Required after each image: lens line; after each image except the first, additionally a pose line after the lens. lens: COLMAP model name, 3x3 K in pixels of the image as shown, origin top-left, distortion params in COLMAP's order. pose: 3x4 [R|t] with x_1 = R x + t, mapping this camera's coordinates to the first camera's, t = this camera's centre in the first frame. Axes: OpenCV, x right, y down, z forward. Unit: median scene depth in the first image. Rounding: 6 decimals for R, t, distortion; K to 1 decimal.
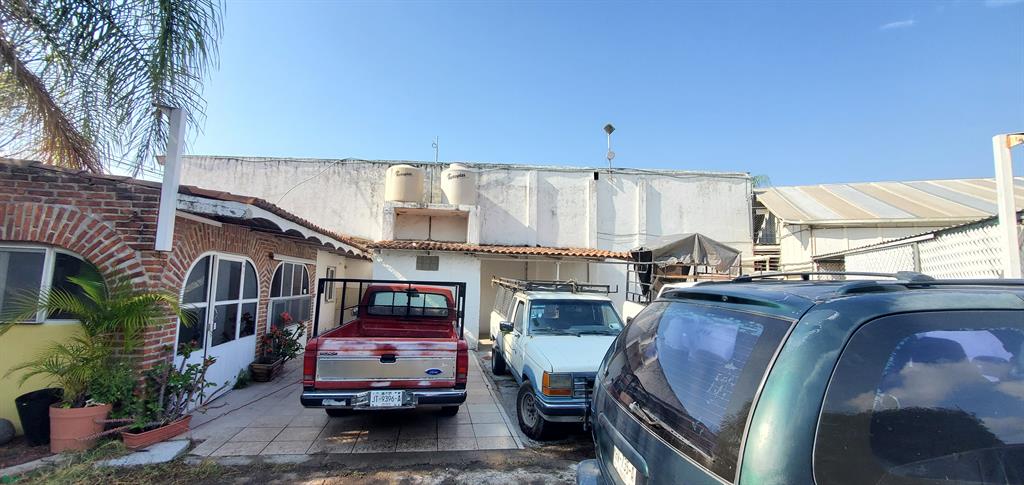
lens RADIAL K [[411.8, 0, 504.6], [0, 411.8, 244.8], [0, 0, 1]] dist [-0.000615, 0.000123]
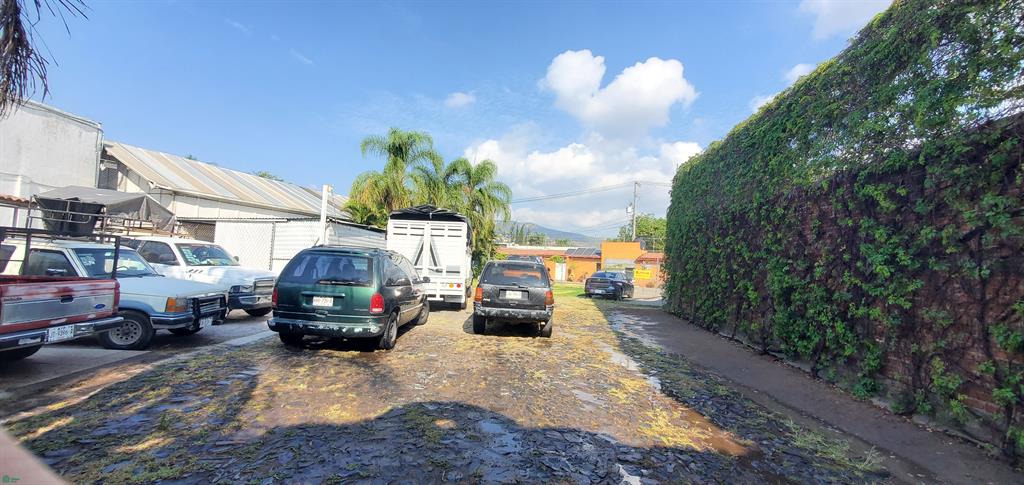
lens RADIAL K [[411.8, 0, 504.6], [0, 411.8, 244.8], [0, 0, 1]] dist [-0.000615, 0.000123]
pose [[0.048153, 0.026181, 0.998497, -0.696582], [-0.146800, 0.988986, -0.018852, -0.016907], [-0.987993, -0.145672, 0.051466, -0.129115]]
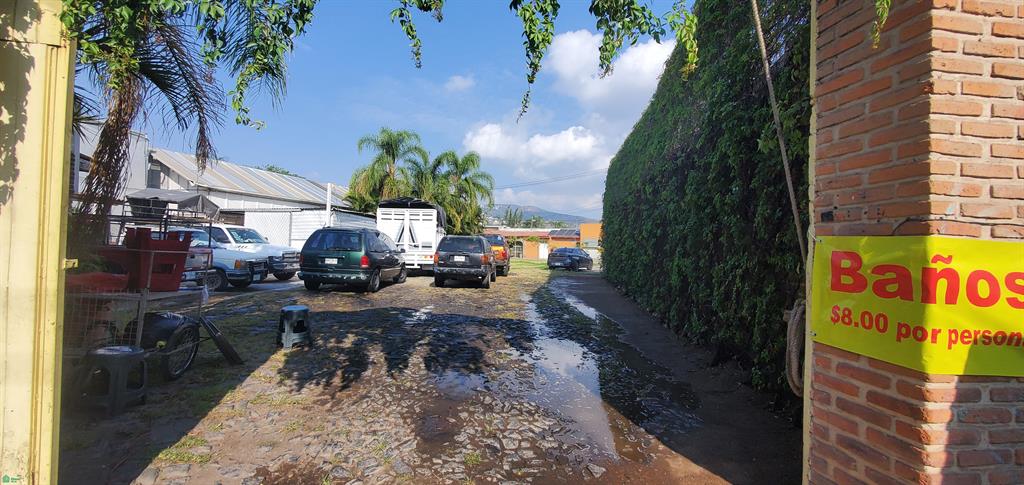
lens RADIAL K [[411.8, 0, 504.6], [0, 411.8, 244.8], [0, 0, 1]] dist [-0.000615, 0.000123]
pose [[0.057166, -0.013568, 0.998272, -1.162000], [-0.130401, 0.991240, 0.020940, -0.019717], [-0.989812, -0.131373, 0.054896, -0.354310]]
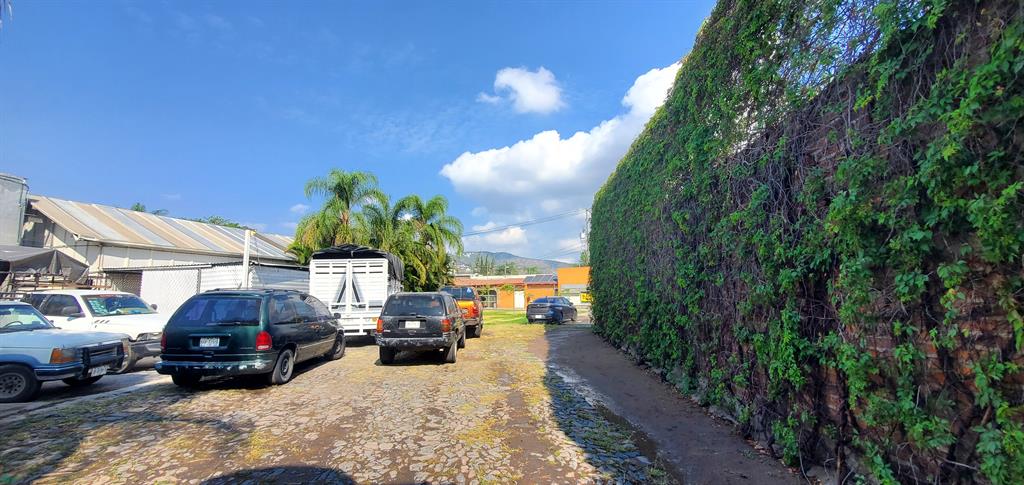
lens RADIAL K [[408.7, 0, 506.6], [0, 408.7, 245.6], [0, 0, 1]] dist [-0.000727, -0.000453]
pose [[-0.013496, 0.096838, 0.995209, -0.776734], [-0.088405, 0.991286, -0.097655, -0.040901], [-0.995993, -0.089300, -0.004817, -0.340338]]
